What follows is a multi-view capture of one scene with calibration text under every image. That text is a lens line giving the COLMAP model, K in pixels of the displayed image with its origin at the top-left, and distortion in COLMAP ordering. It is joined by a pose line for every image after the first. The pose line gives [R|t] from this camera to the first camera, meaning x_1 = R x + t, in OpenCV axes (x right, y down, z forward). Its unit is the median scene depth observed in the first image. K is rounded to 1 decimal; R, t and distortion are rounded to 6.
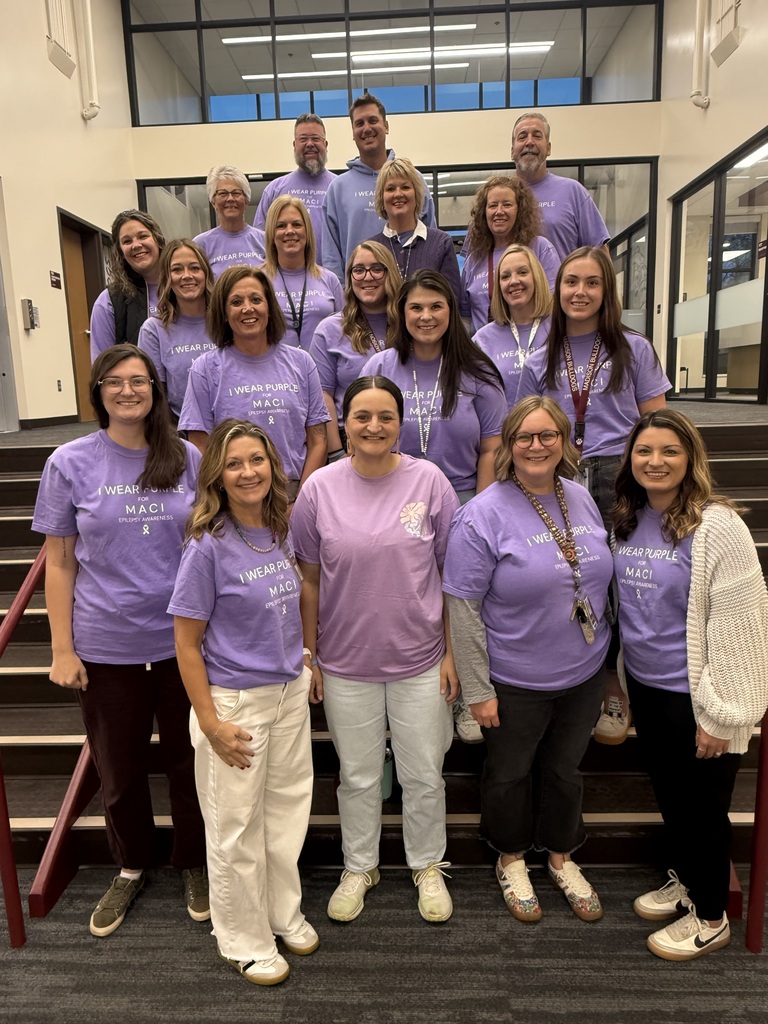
lens RADIAL K [[698.2, 0, 380.0], [0, 698.2, 512.6], [0, 0, 1]] dist [-0.014837, 0.010242]
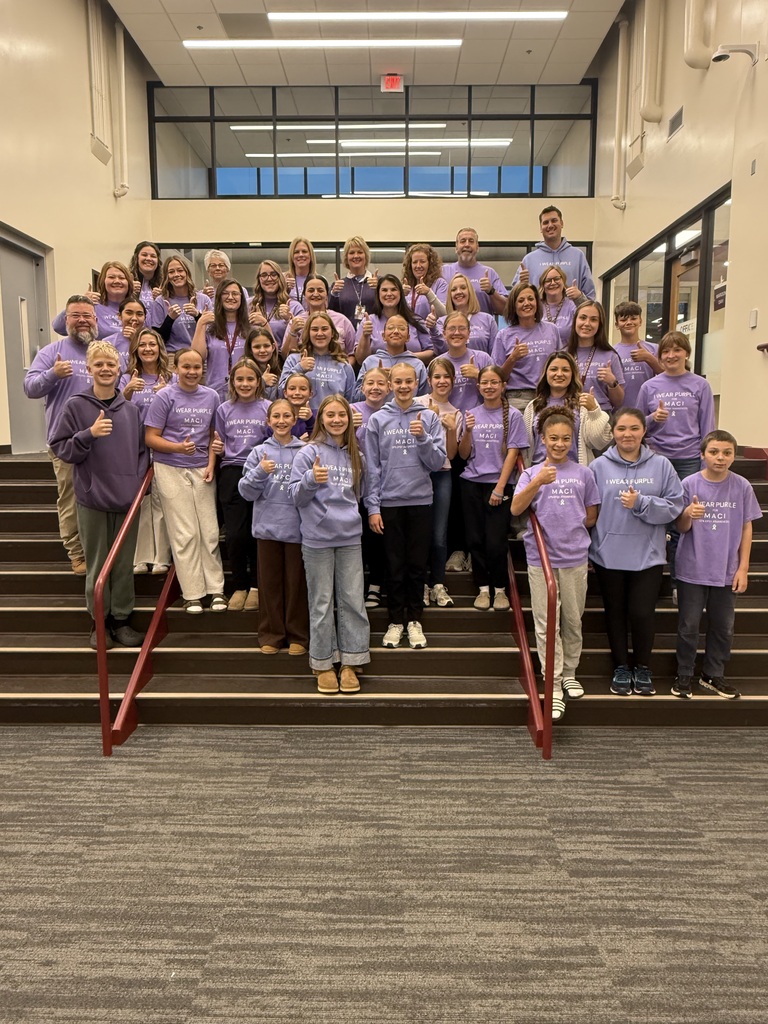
lens RADIAL K [[698.2, 0, 385.1], [0, 698.2, 514.6], [0, 0, 1]] dist [-0.014837, 0.010242]
pose [[0.999133, 0.026988, 0.031692, 0.016402], [-0.025361, 0.998393, -0.050670, 0.029503], [-0.033009, 0.049822, 0.998212, -0.169073]]
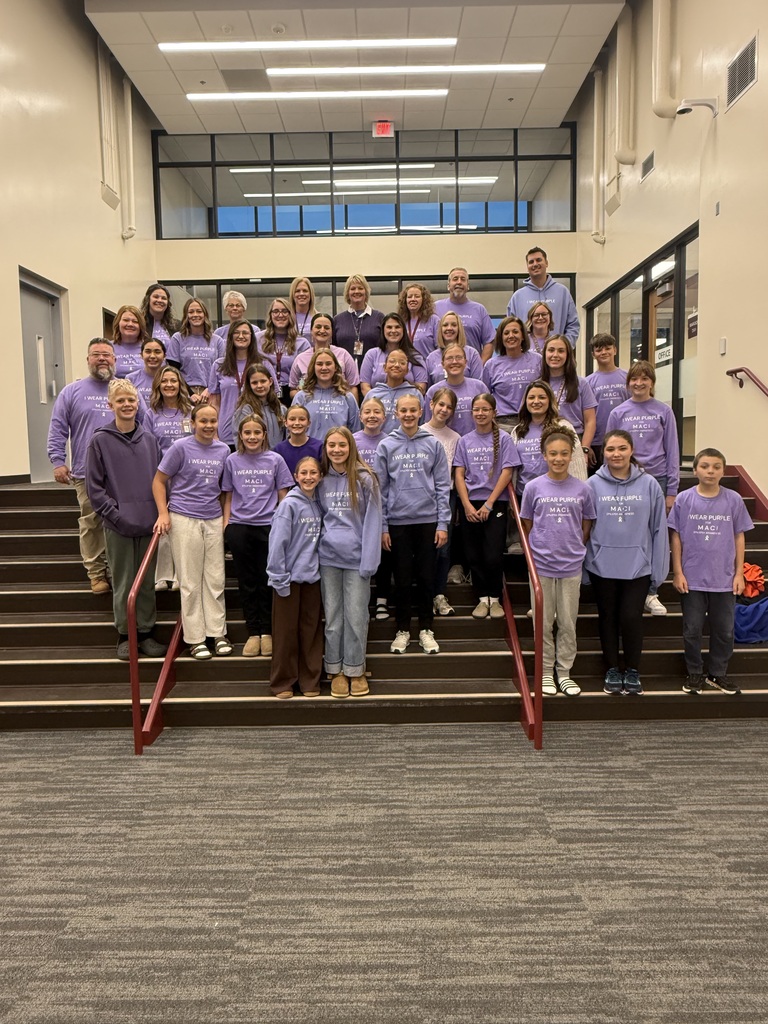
lens RADIAL K [[698.2, 0, 384.5], [0, 698.2, 512.3], [0, 0, 1]] dist [-0.014837, 0.010242]
pose [[0.999275, 0.010962, 0.036462, 0.010609], [-0.007703, 0.996060, -0.088348, 0.037157], [-0.037287, 0.088003, 0.995422, -0.214338]]
